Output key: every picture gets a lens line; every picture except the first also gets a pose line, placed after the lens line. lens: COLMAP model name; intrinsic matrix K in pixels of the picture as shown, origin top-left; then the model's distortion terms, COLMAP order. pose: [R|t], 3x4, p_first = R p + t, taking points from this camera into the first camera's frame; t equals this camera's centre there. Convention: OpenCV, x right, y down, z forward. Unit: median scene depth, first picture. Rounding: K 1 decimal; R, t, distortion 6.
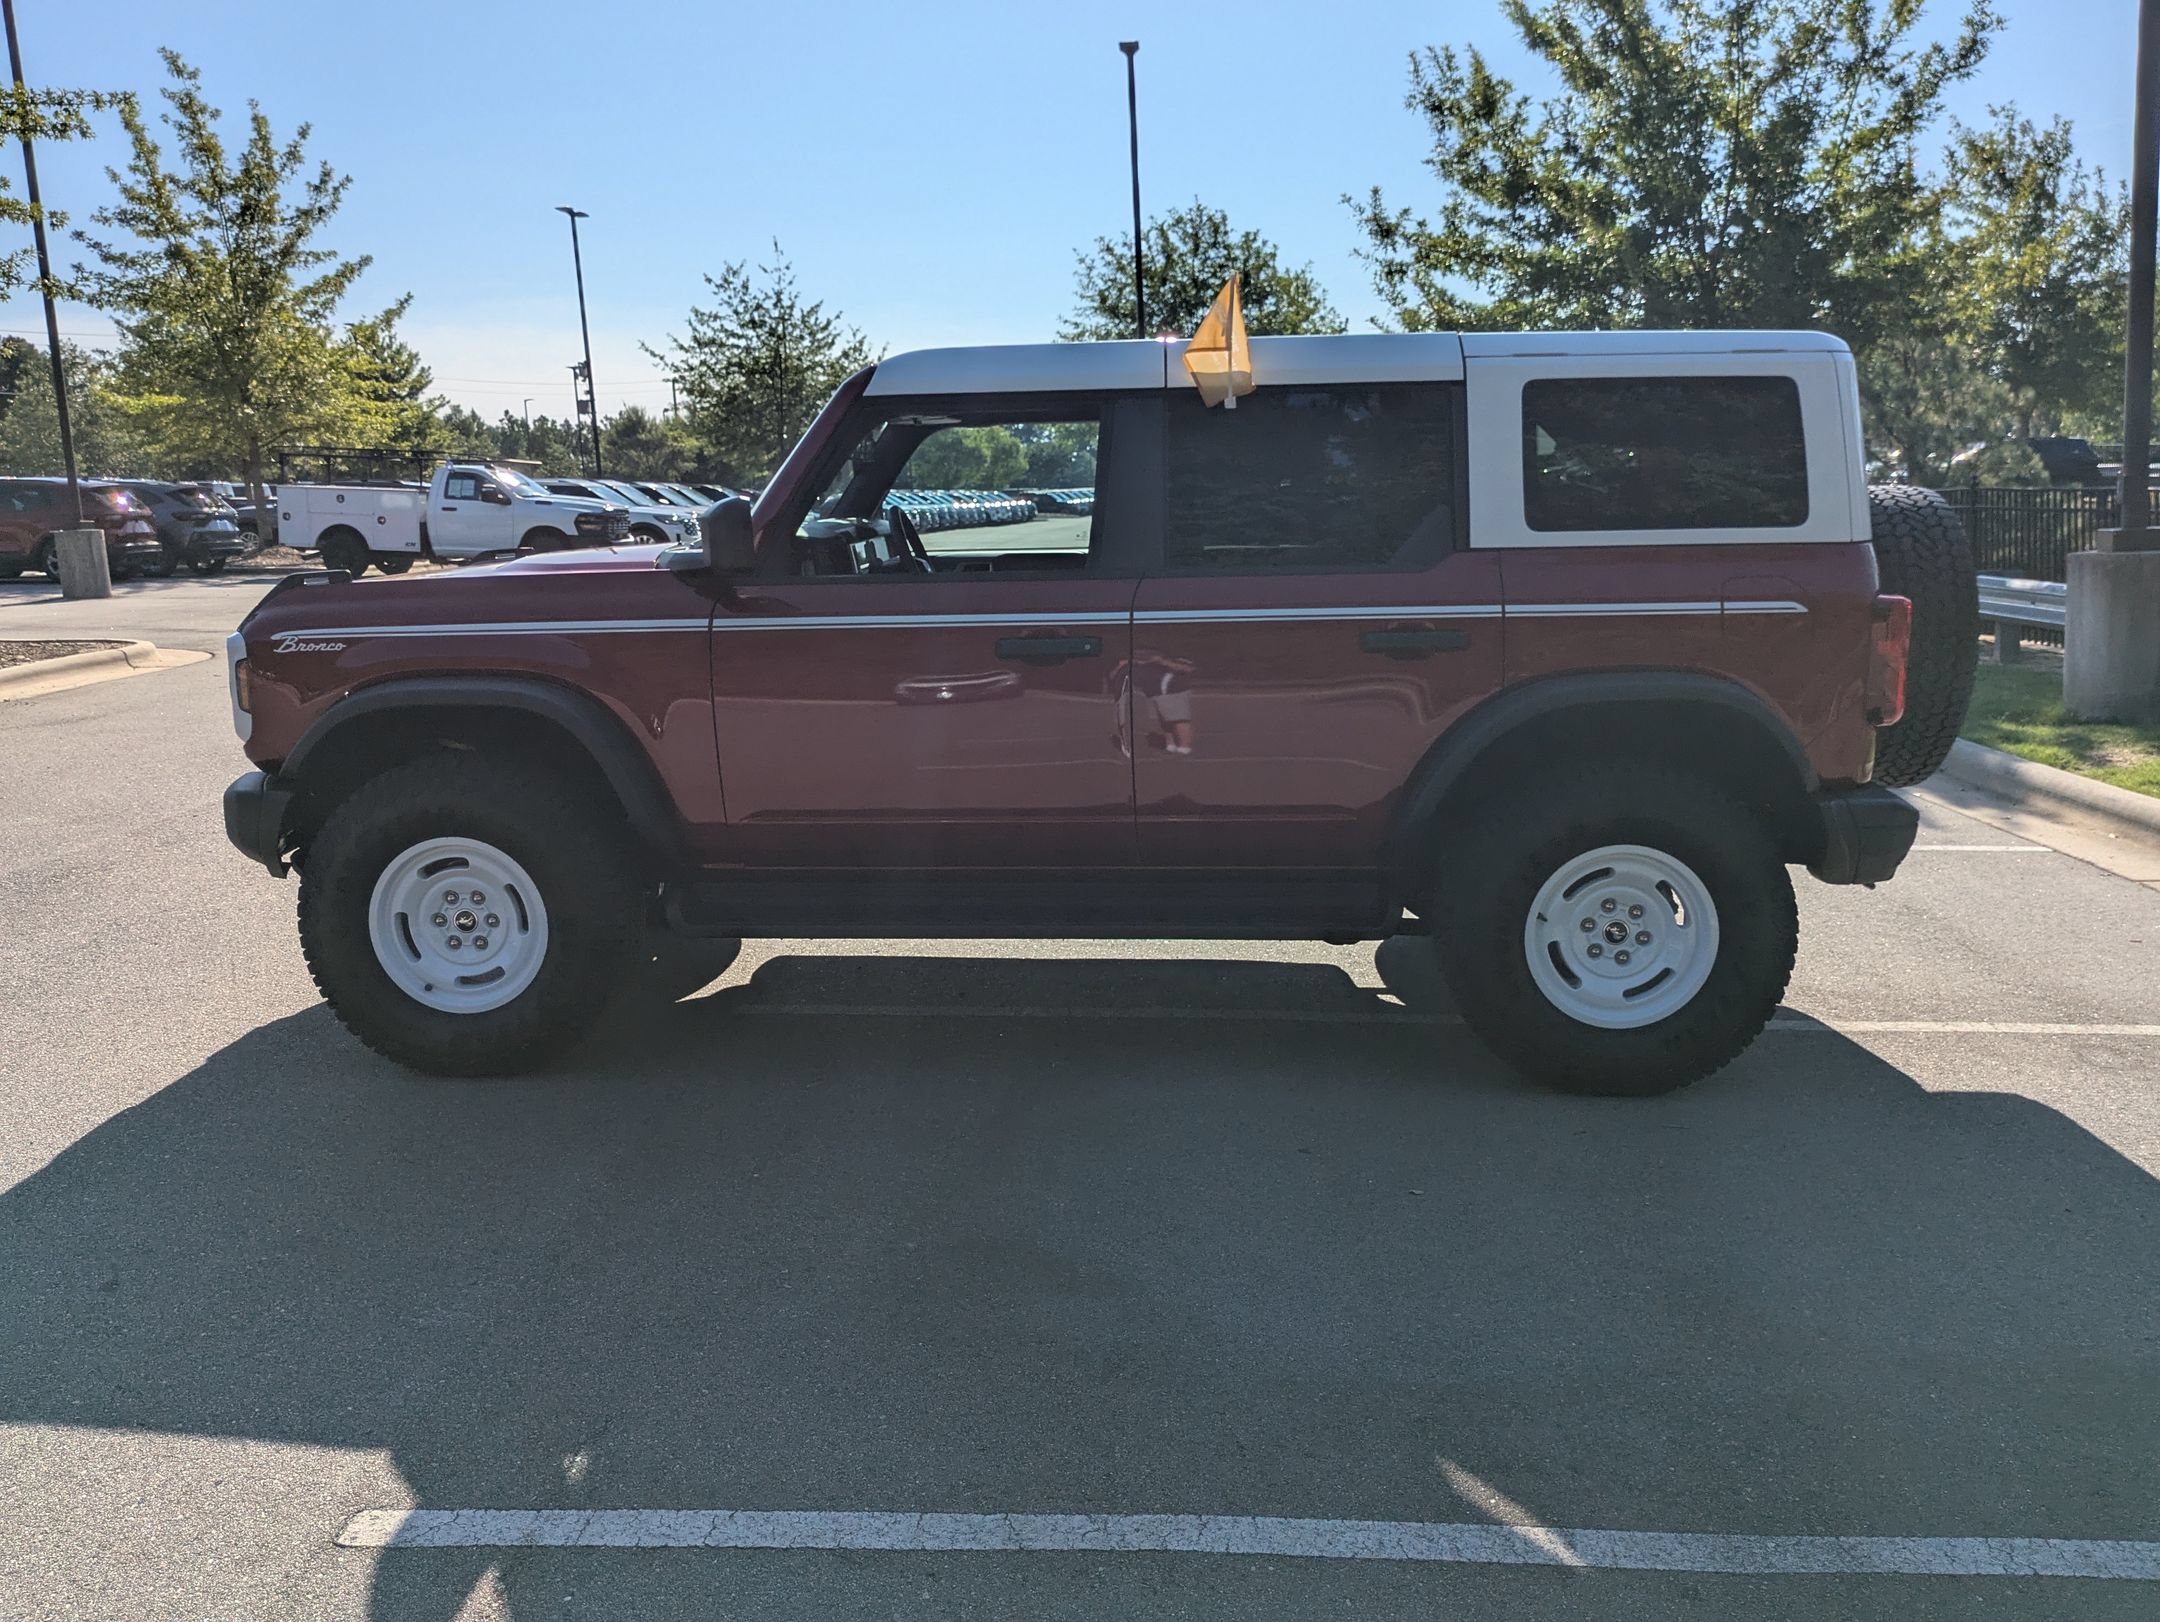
lens RADIAL K [[1853.5, 0, 1024.8], [0, 1853.5, 841.9], [0, 0, 1]] dist [0.063555, -0.060973]
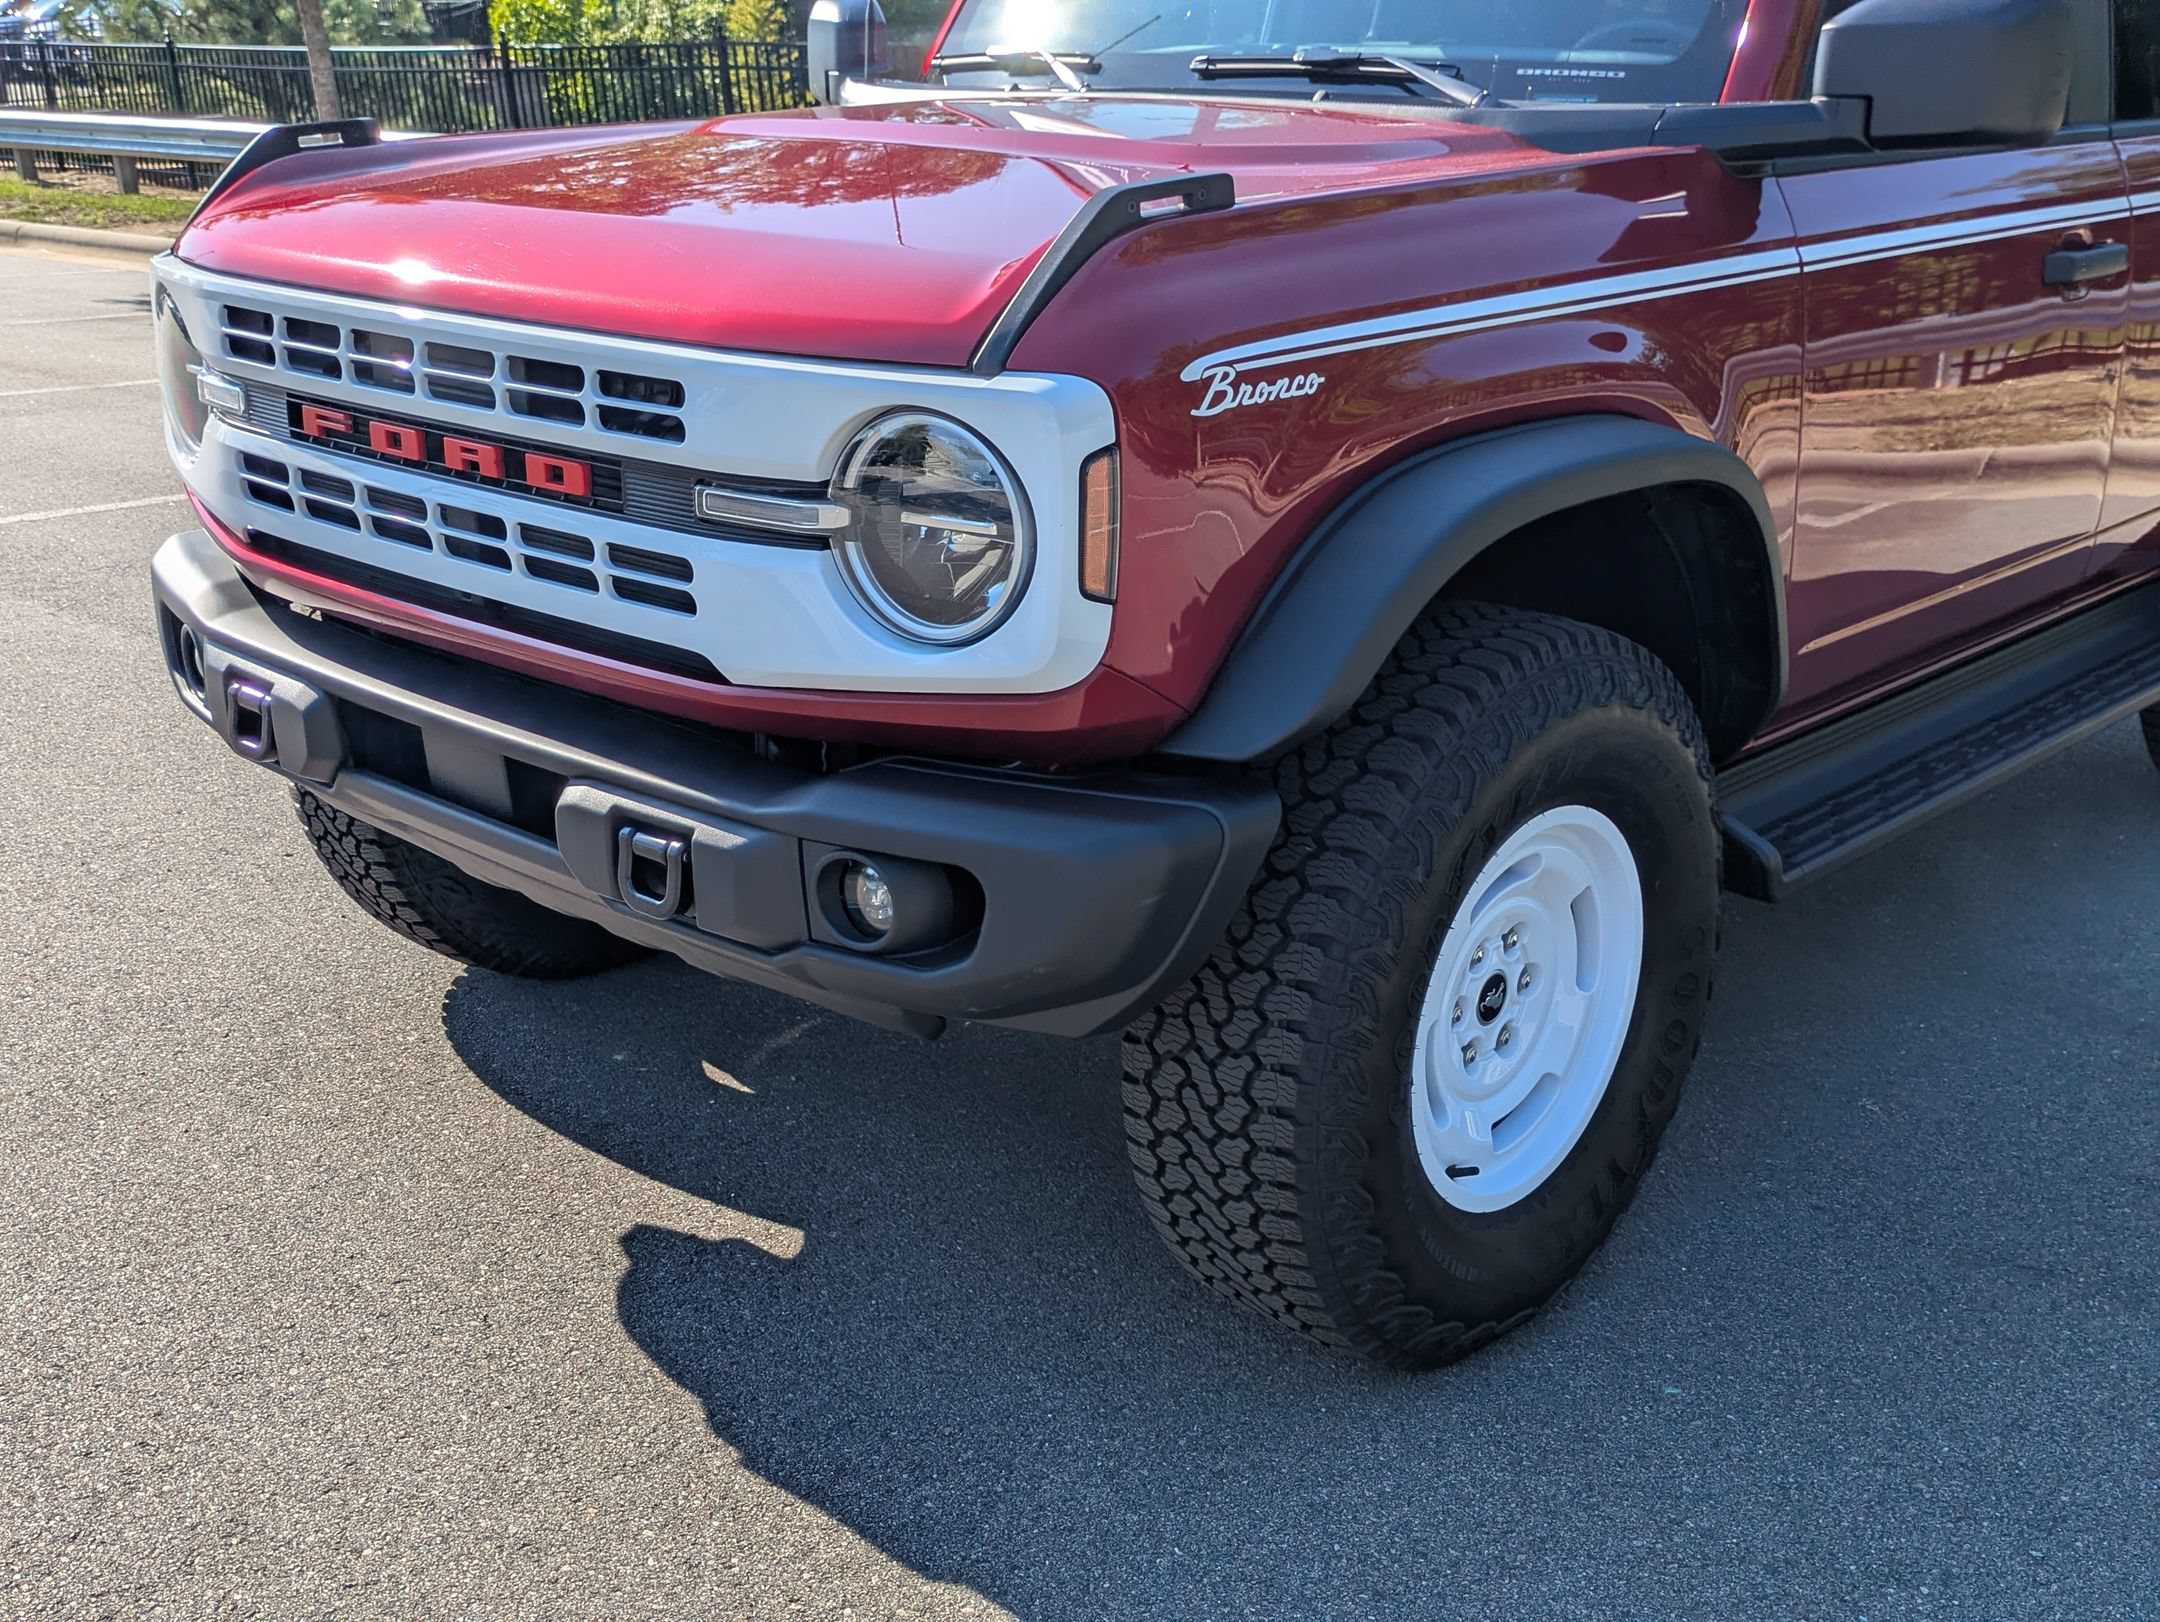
lens RADIAL K [[2423.8, 0, 1072.8], [0, 2423.8, 844.6], [0, 0, 1]] dist [0.070694, -0.073493]
pose [[0.618968, -0.234358, 0.749637, -0.775766], [0.137092, 0.972031, 0.190689, -0.112975], [-0.773359, -0.015261, 0.633784, 0.720373]]
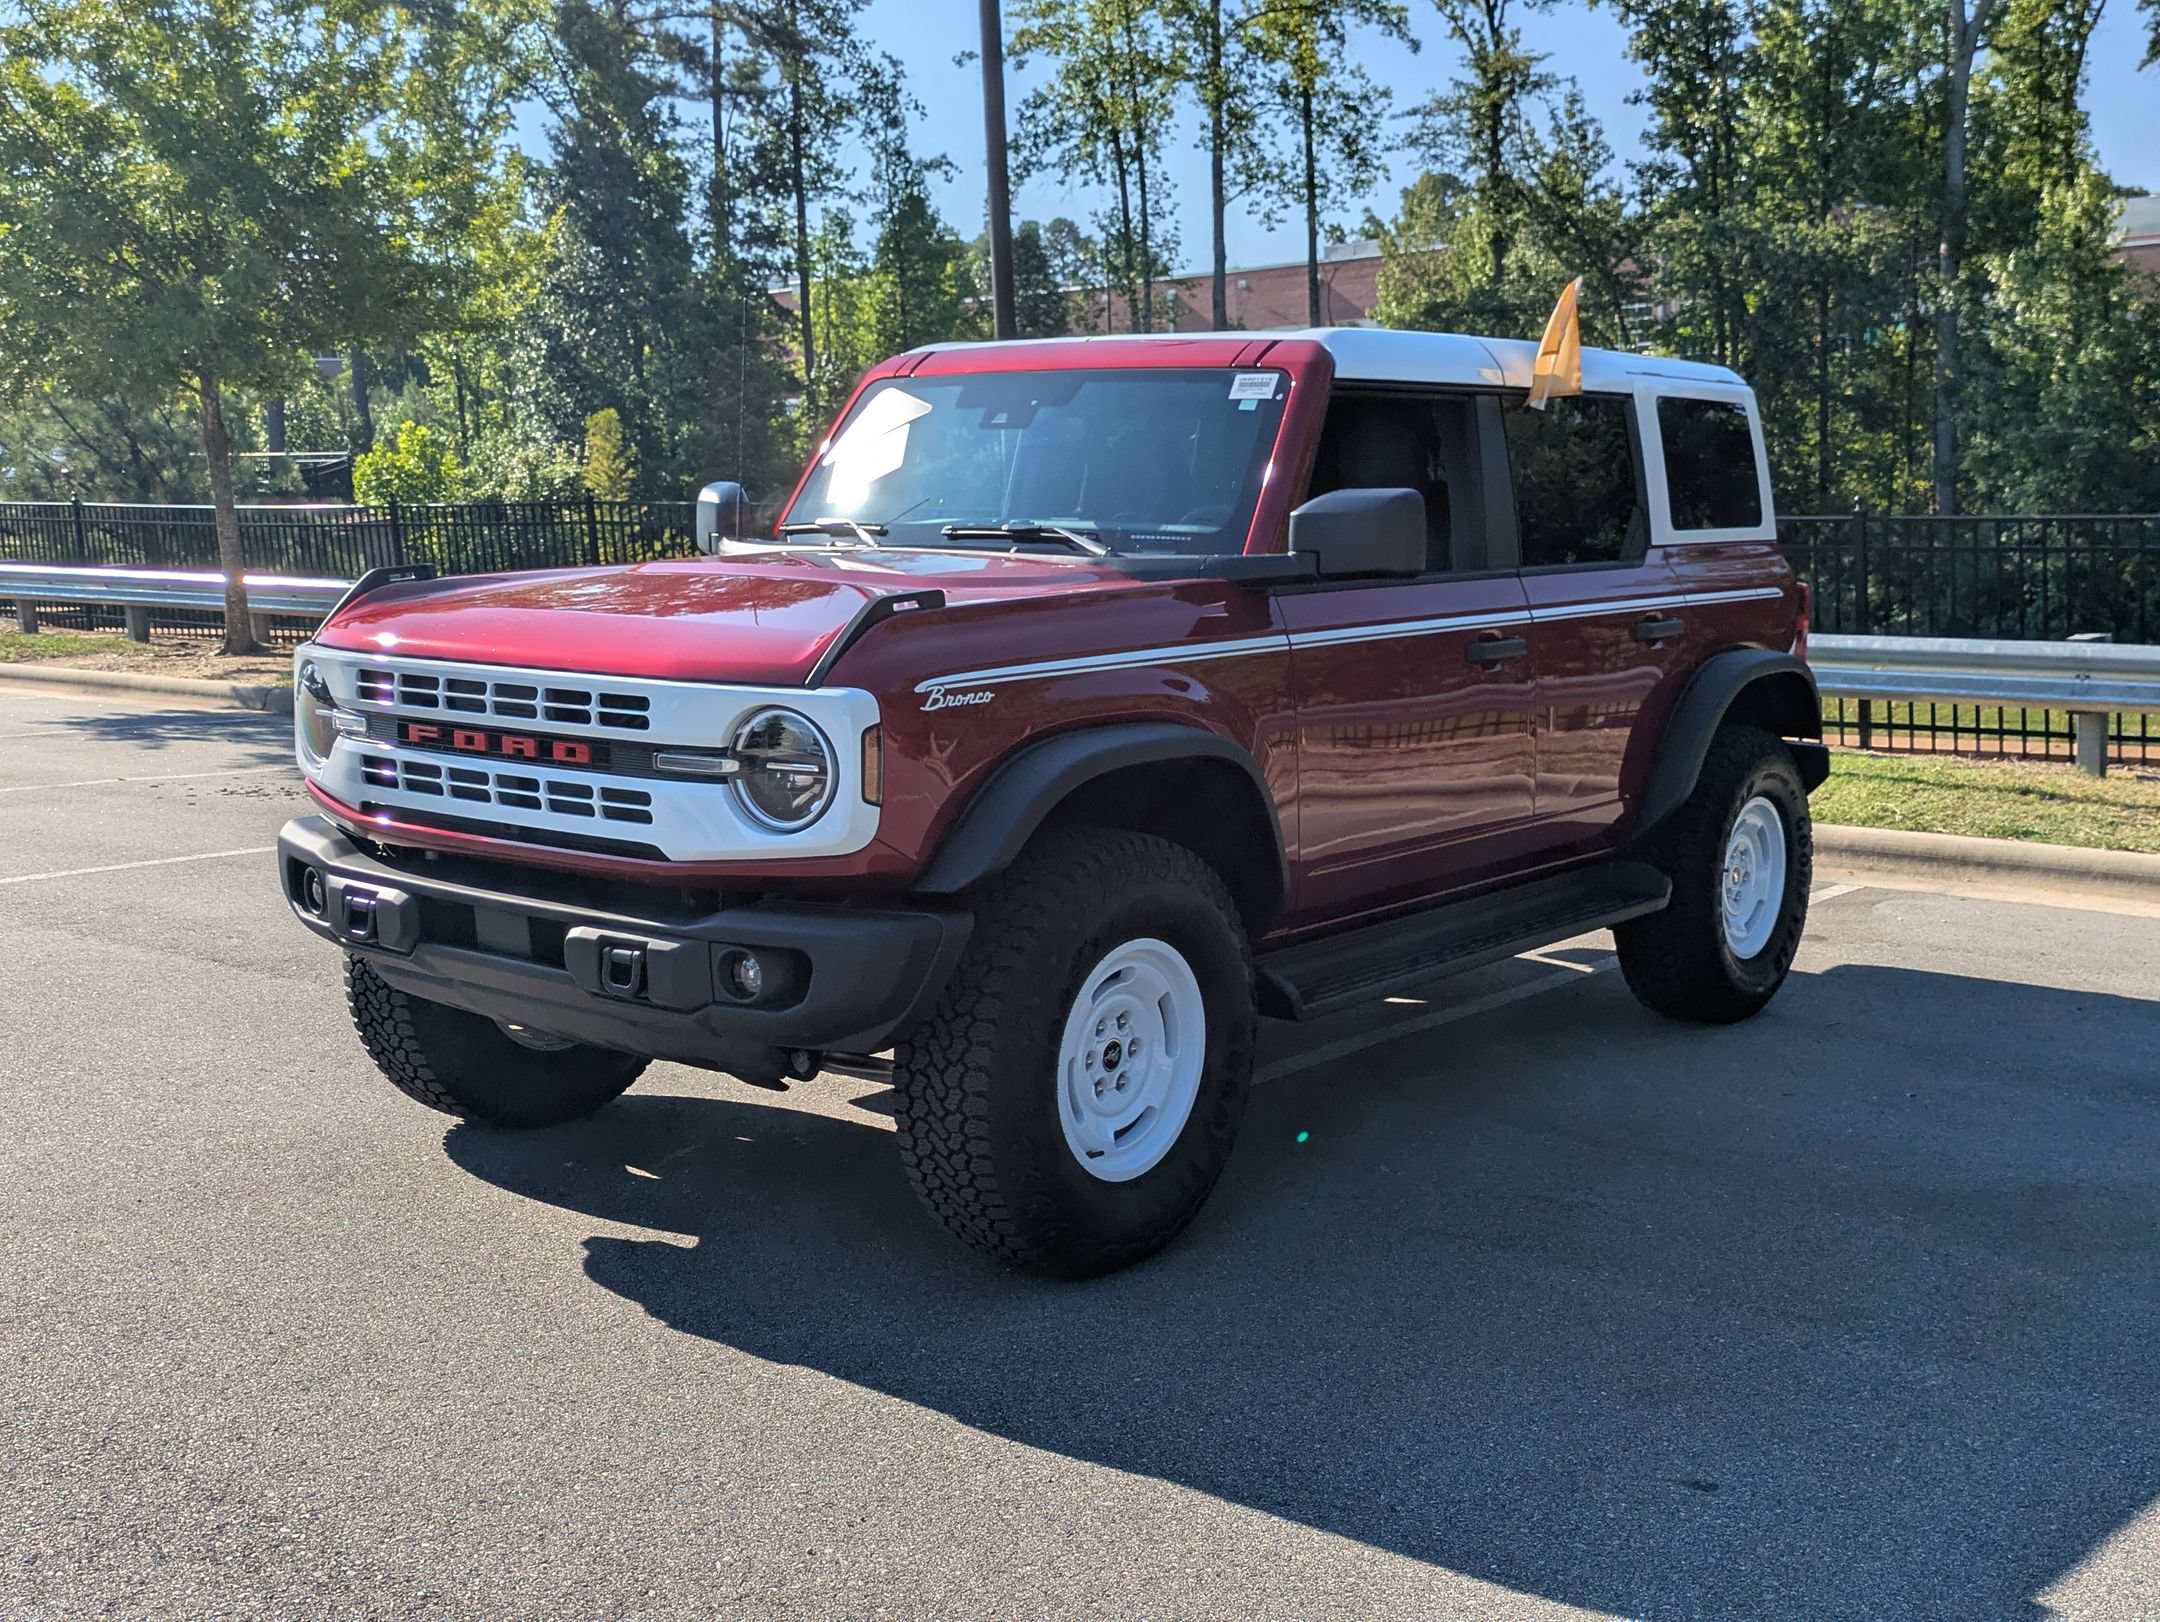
lens RADIAL K [[2421.1, 0, 1107.0], [0, 2421.1, 809.0], [0, 0, 1]] dist [0.111355, -0.181477]
pose [[0.552872, -0.095151, 0.827815, -1.090528], [0.146353, 0.989104, 0.015945, -0.069991], [-0.820313, 0.112338, 0.560774, 0.452328]]
